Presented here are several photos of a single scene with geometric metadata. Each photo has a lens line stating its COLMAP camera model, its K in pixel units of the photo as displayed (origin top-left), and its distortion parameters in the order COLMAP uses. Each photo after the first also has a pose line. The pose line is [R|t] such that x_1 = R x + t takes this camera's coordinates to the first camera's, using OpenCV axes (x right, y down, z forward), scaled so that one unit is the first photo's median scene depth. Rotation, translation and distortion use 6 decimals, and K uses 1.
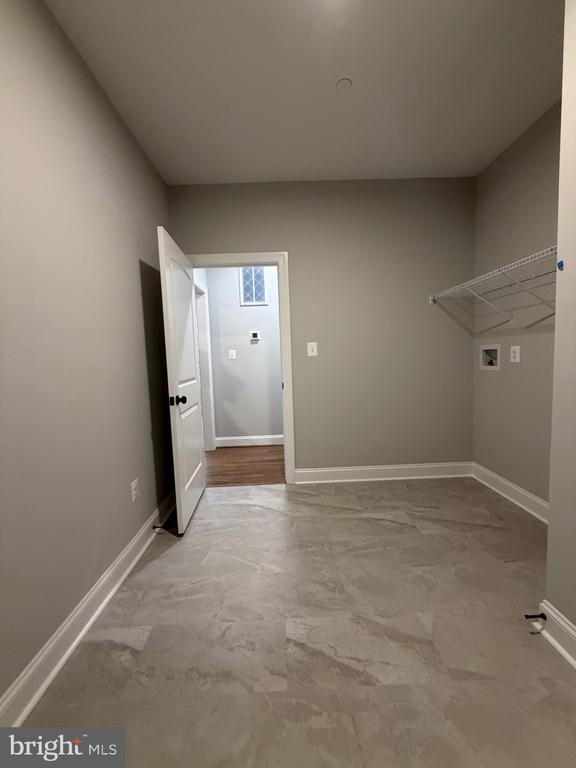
lens RADIAL K [[305.7, 0, 286.3], [0, 305.7, 383.3], [0, 0, 1]] dist [0.000508, -0.000495]
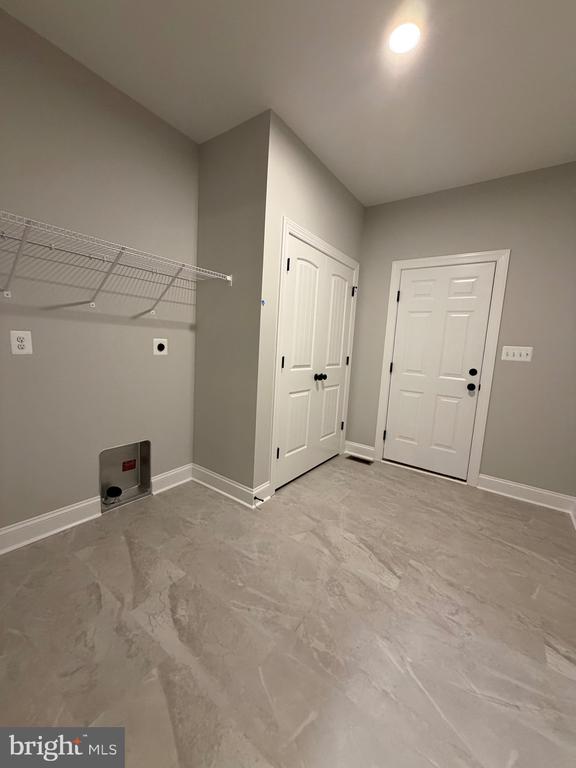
lens RADIAL K [[305.7, 0, 288.8], [0, 305.7, 385.7], [0, 0, 1]] dist [0.000508, -0.000495]
pose [[-0.806814, -0.085856, 0.584534, -0.210580], [0.022229, 0.984273, 0.175252, -0.133583], [-0.590387, 0.154390, -0.792216, 1.521592]]
